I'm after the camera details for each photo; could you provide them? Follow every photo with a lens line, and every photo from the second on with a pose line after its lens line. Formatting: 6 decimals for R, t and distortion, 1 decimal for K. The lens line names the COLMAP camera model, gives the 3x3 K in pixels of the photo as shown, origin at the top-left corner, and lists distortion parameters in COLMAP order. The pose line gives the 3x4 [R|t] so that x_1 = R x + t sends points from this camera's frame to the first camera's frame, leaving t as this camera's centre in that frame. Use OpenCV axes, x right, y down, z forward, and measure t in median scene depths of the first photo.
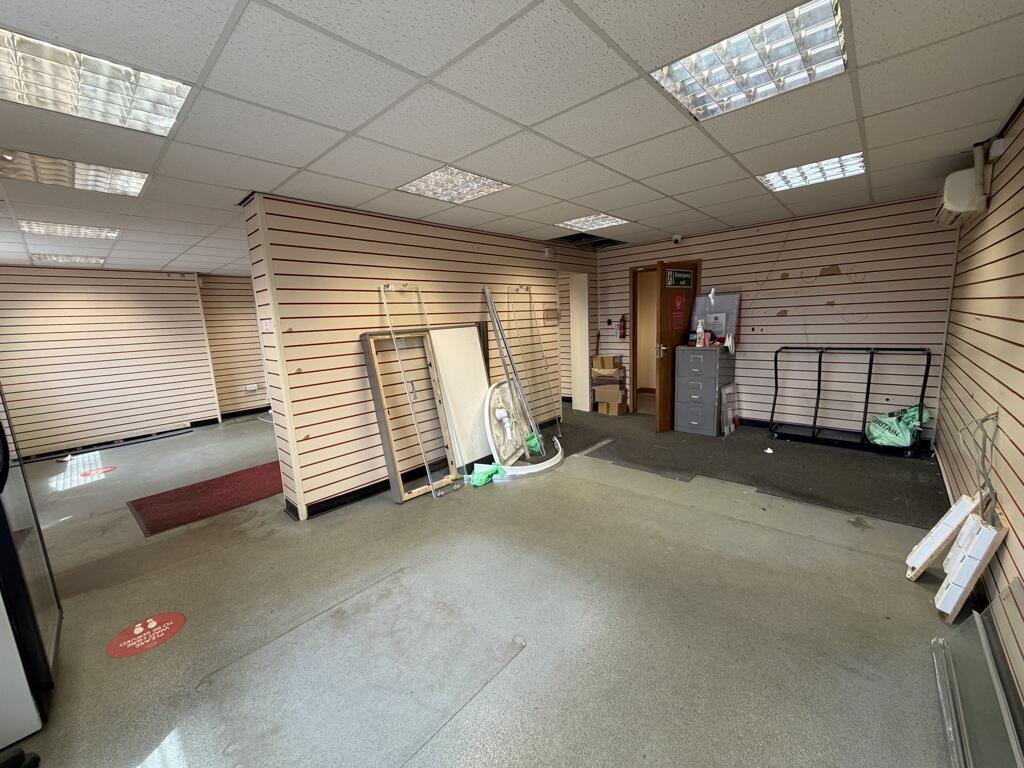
lens RADIAL K [[411.6, 0, 511.5], [0, 411.6, 384.6], [0, 0, 1]] dist [0.001416, -0.000587]
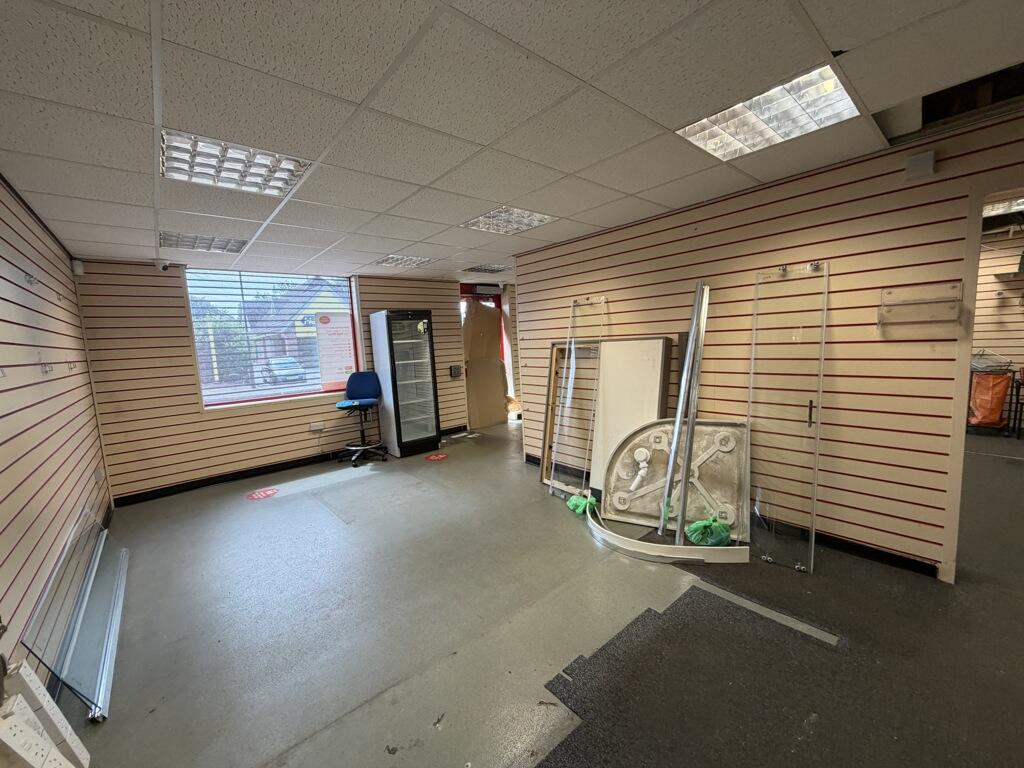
lens RADIAL K [[411.6, 0, 510.0], [0, 411.6, 384.5], [0, 0, 1]] dist [0.001416, -0.000587]
pose [[-0.132289, 0.164525, -0.977462, 1.100964], [-0.101415, 0.978707, 0.178460, -0.254714], [0.986009, 0.122738, -0.112786, 1.247530]]
